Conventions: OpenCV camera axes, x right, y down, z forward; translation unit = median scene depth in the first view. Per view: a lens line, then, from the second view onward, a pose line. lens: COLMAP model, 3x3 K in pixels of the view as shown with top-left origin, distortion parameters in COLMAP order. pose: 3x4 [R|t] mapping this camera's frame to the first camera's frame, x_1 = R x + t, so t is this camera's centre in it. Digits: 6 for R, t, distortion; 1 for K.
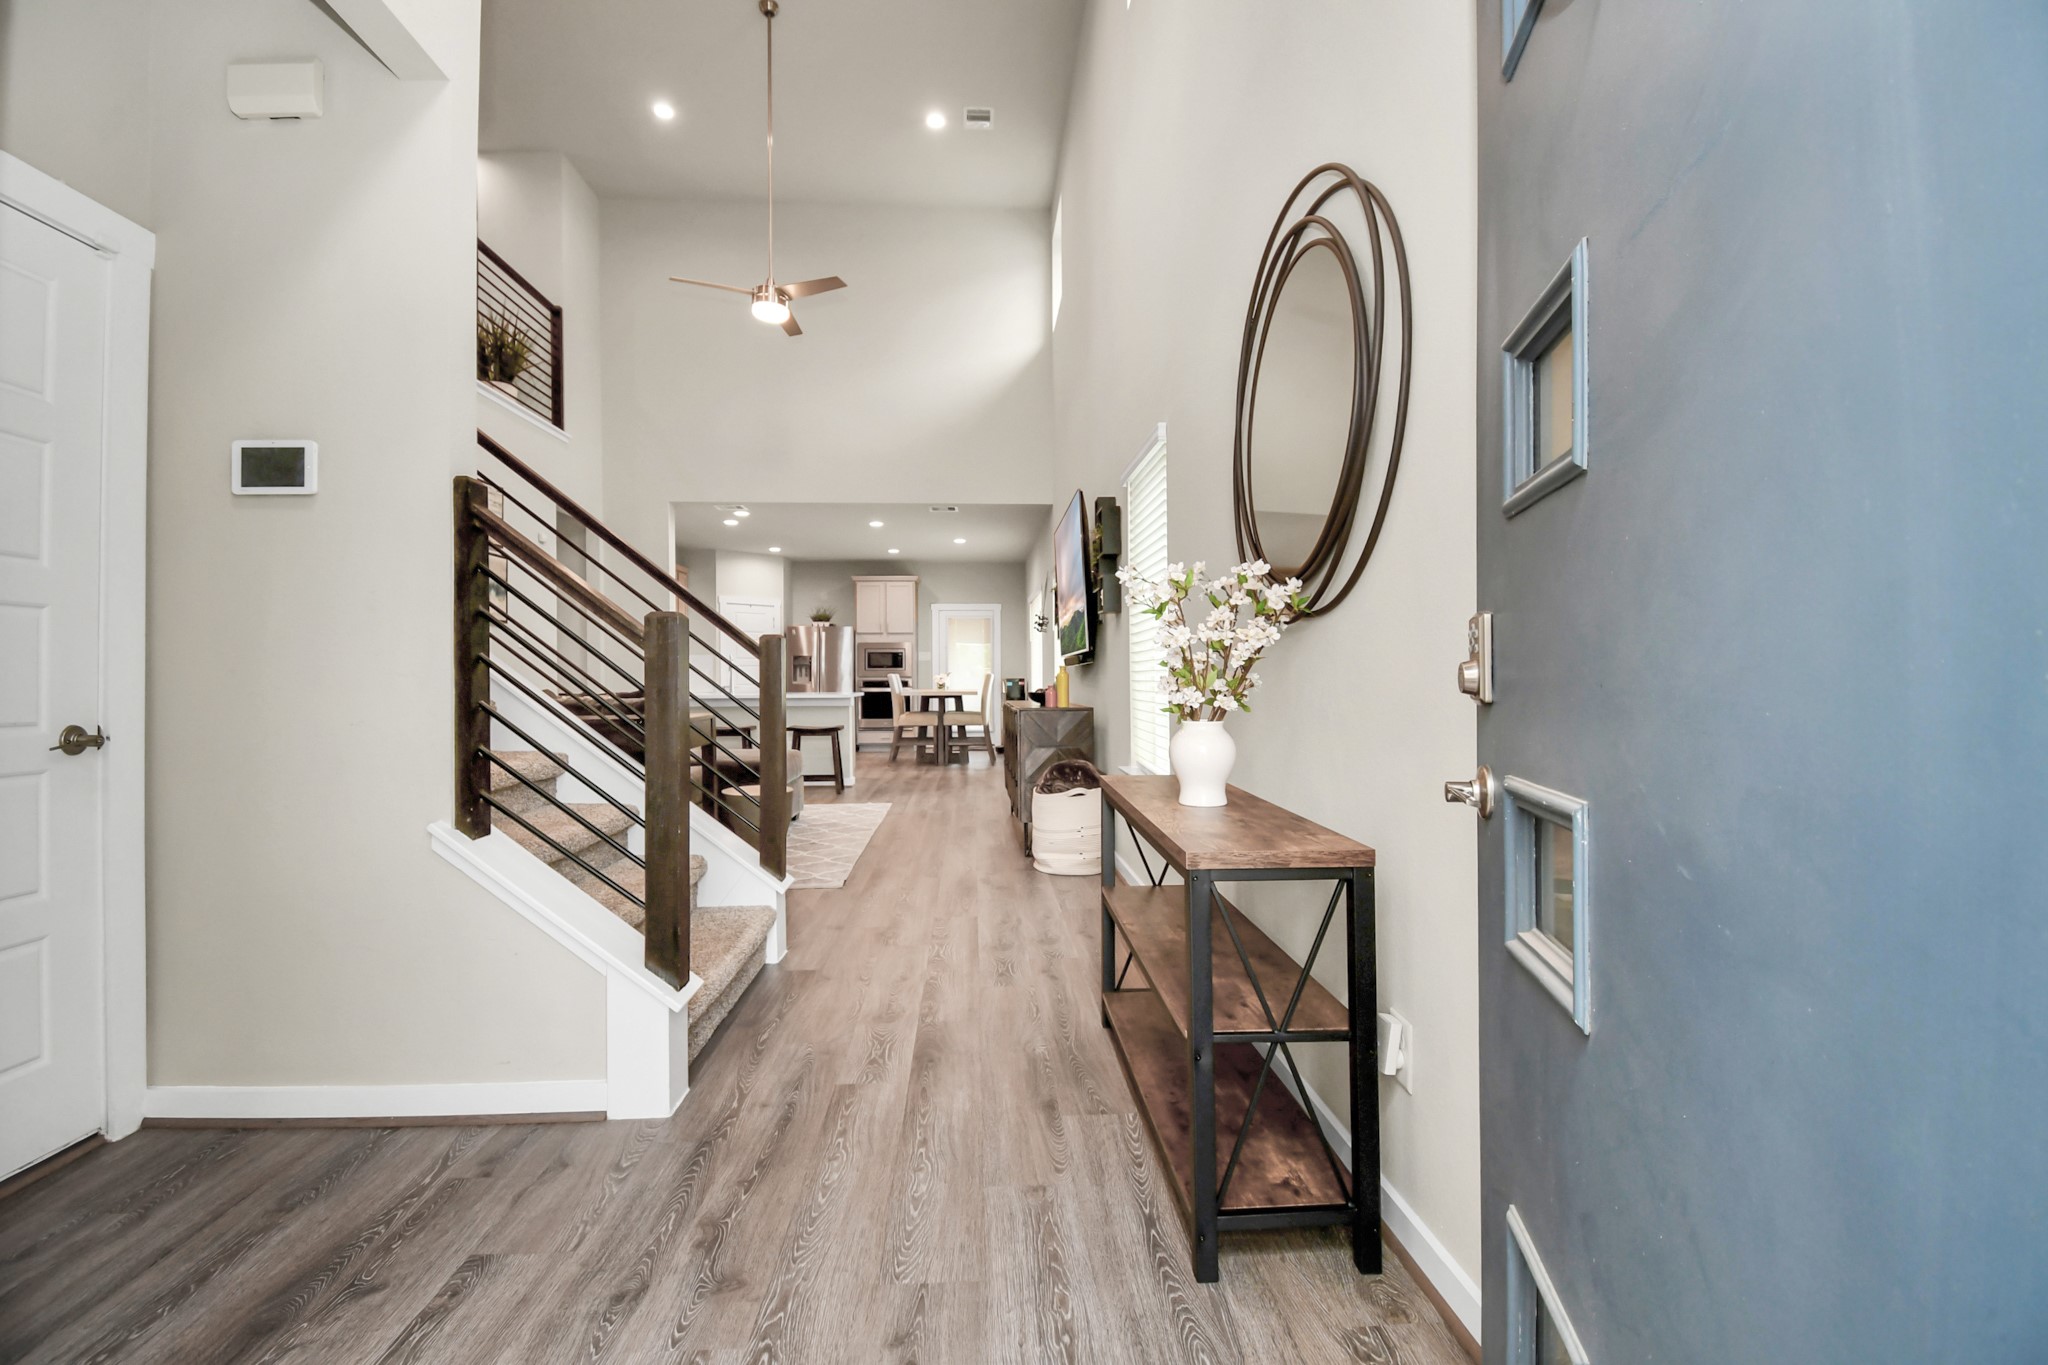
lens RADIAL K [[934.5, 0, 1024.0], [0, 934.5, 682.5], [0, 0, 1]] dist [0.002105, -0.000075]
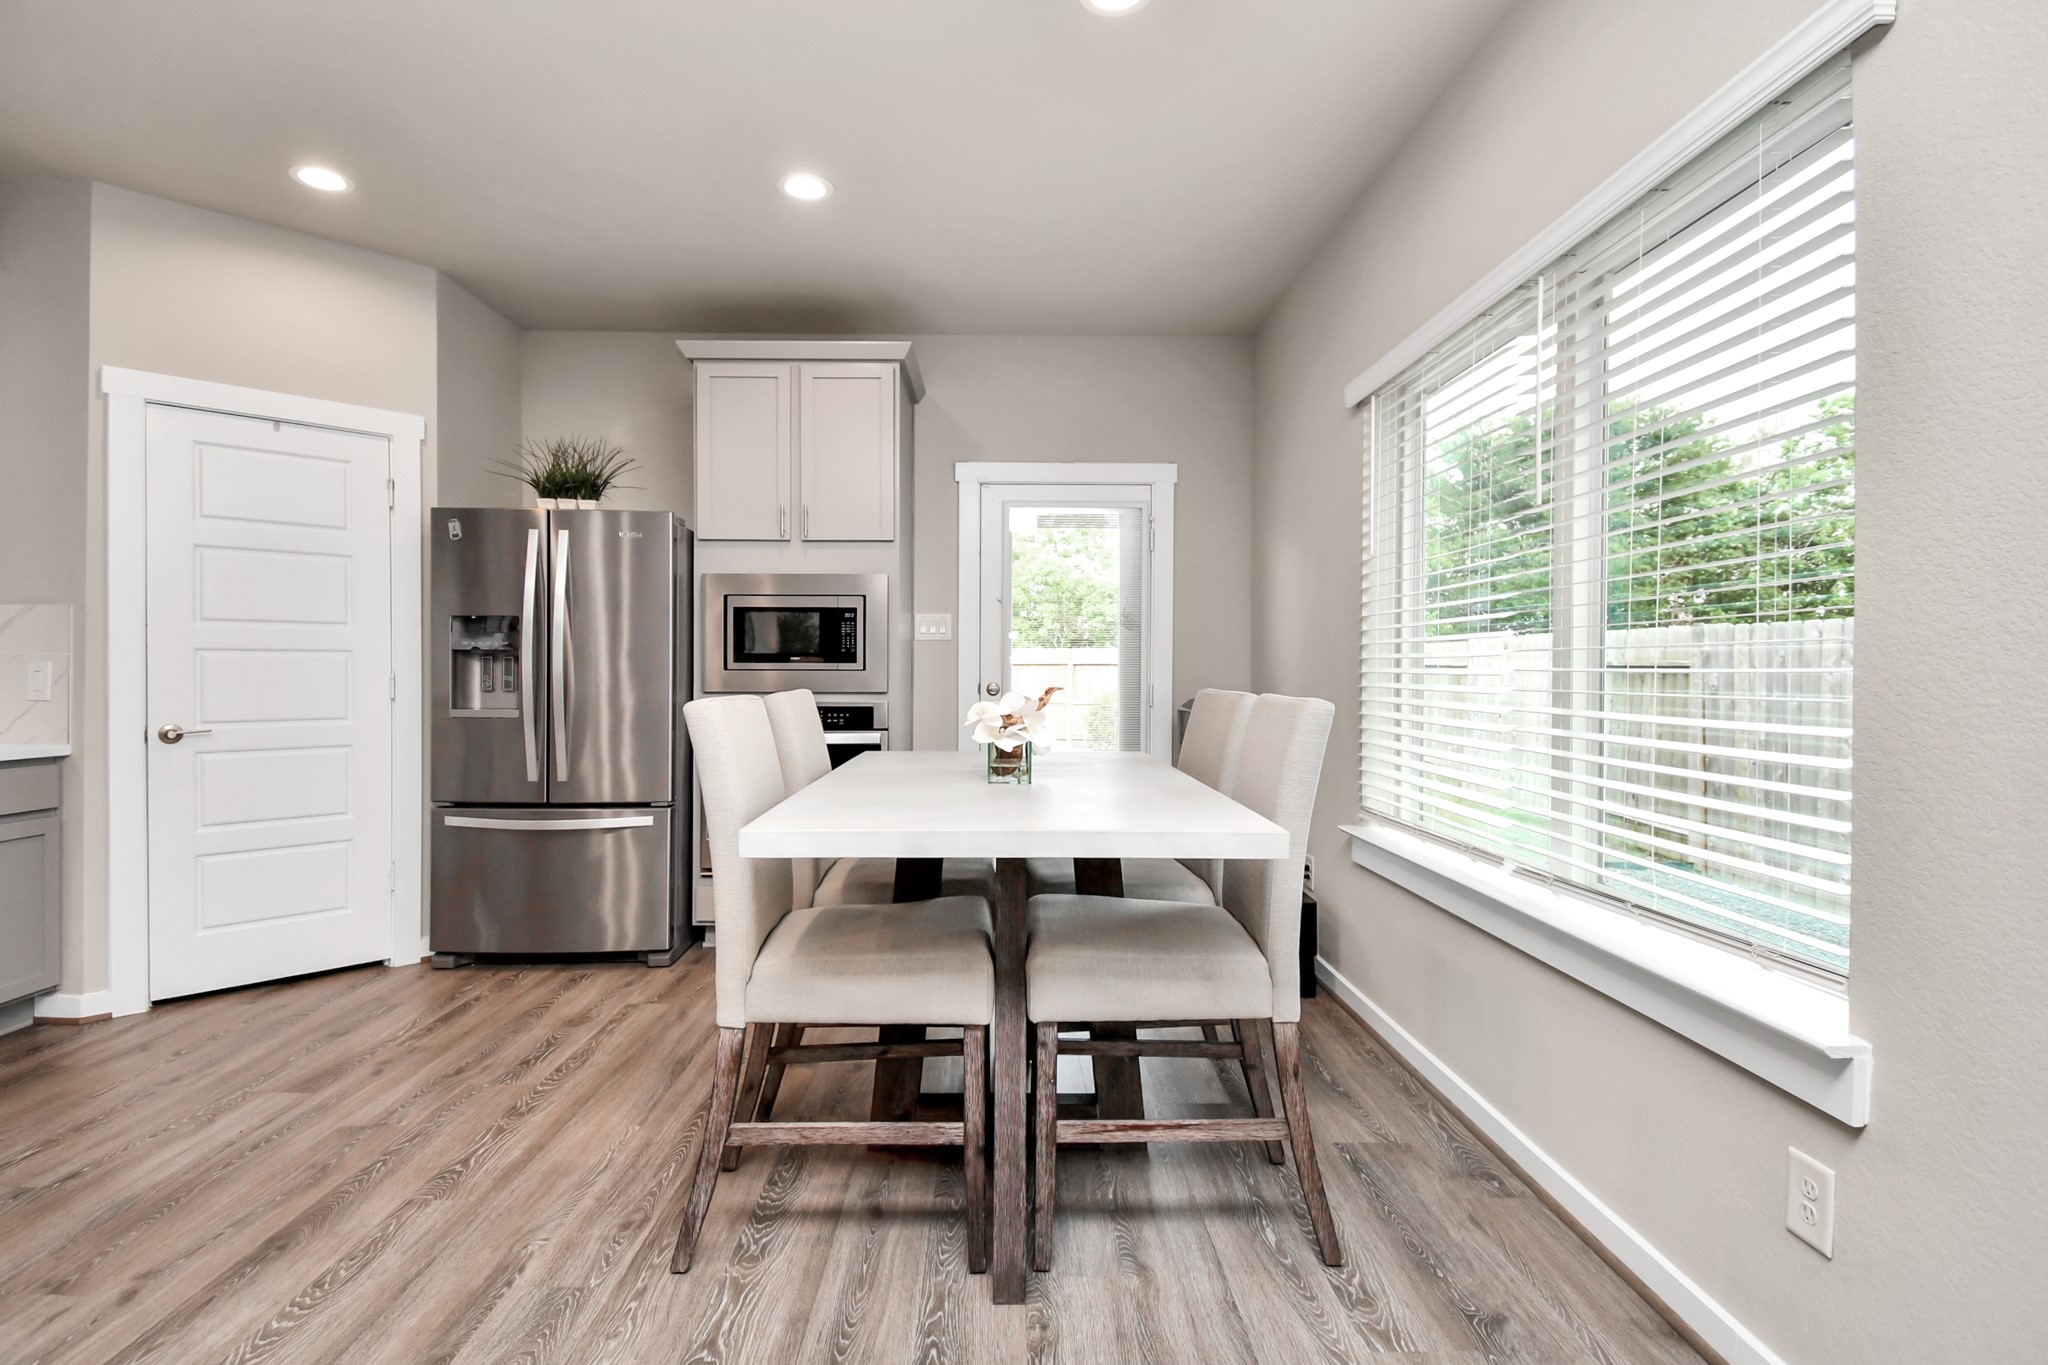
lens RADIAL K [[891.7, 0, 1024.0], [0, 891.7, 682.5], [0, 0, 1]] dist [0.030625, -0.034554]
pose [[0.999419, 0.005385, -0.033650, -0.070036], [-0.005195, 0.999970, 0.005719, -0.011322], [0.033679, -0.005540, 0.999417, 0.730649]]
